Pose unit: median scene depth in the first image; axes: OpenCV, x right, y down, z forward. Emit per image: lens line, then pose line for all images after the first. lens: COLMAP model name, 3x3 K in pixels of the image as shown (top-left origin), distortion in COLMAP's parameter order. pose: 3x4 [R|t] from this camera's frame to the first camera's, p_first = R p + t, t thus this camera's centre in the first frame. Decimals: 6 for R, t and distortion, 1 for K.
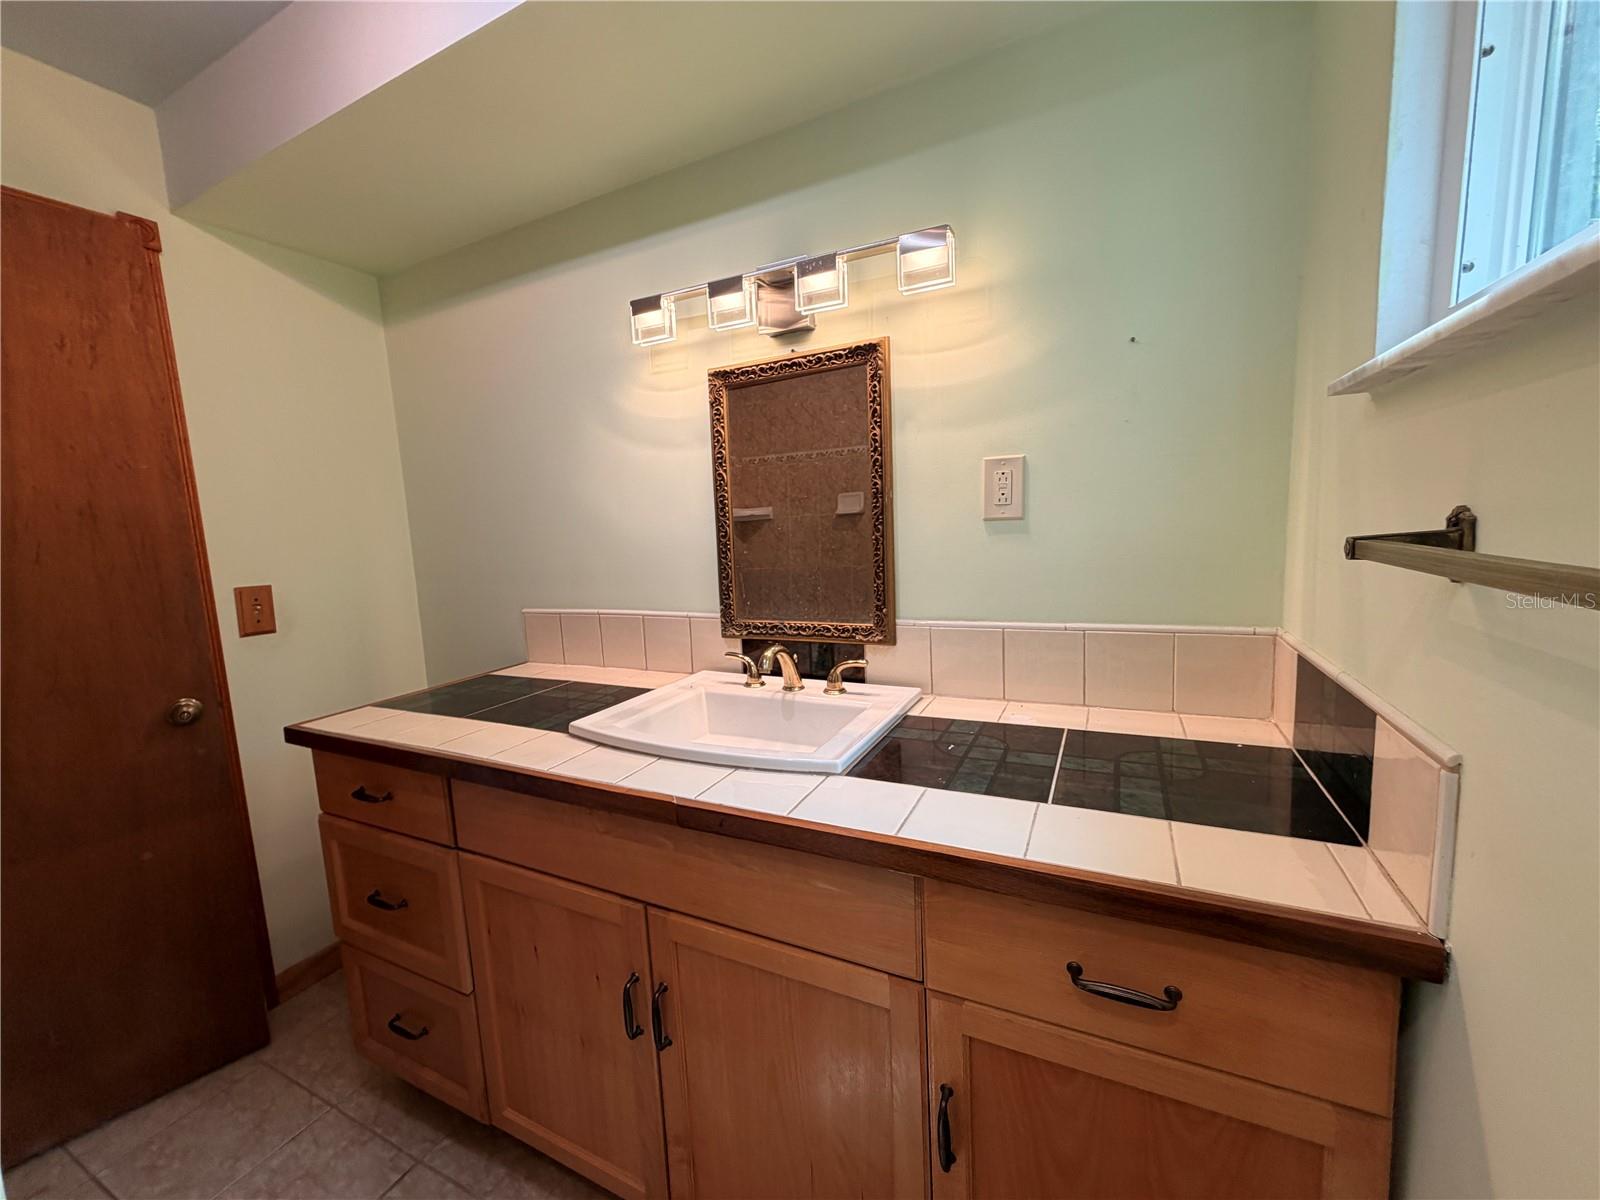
lens RADIAL K [[642.6, 0, 795.3], [0, 642.6, 604.4], [0, 0, 1]] dist [-0.001226, 0.000139]
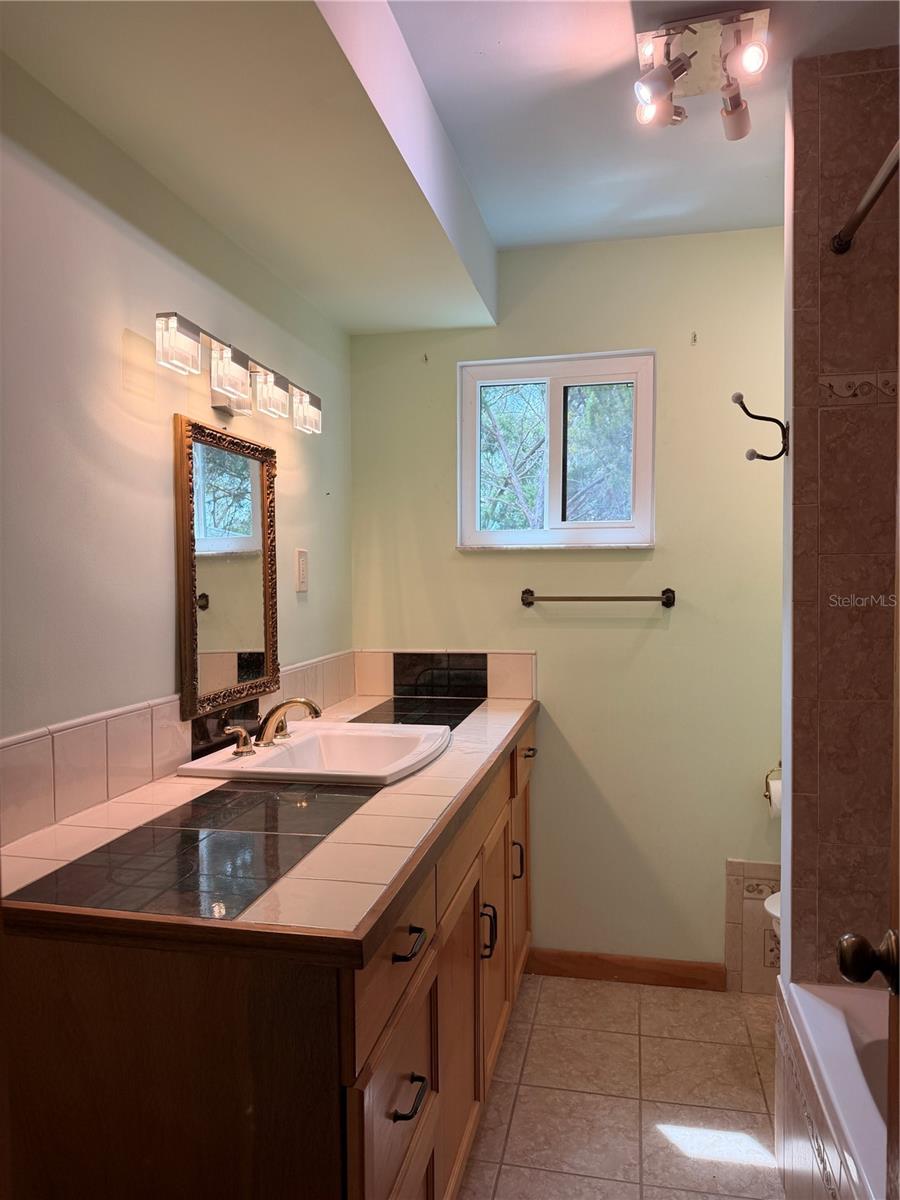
lens RADIAL K [[834.6, 0, 450.0], [0, 834.6, 600.0], [0, 0, 1]] dist [0.167242, -0.332153]
pose [[-0.236086, 0.024216, 0.971430, -1.336284], [0.143224, 0.989638, 0.010138, -0.070362], [-0.961119, 0.141526, -0.237109, 0.941859]]
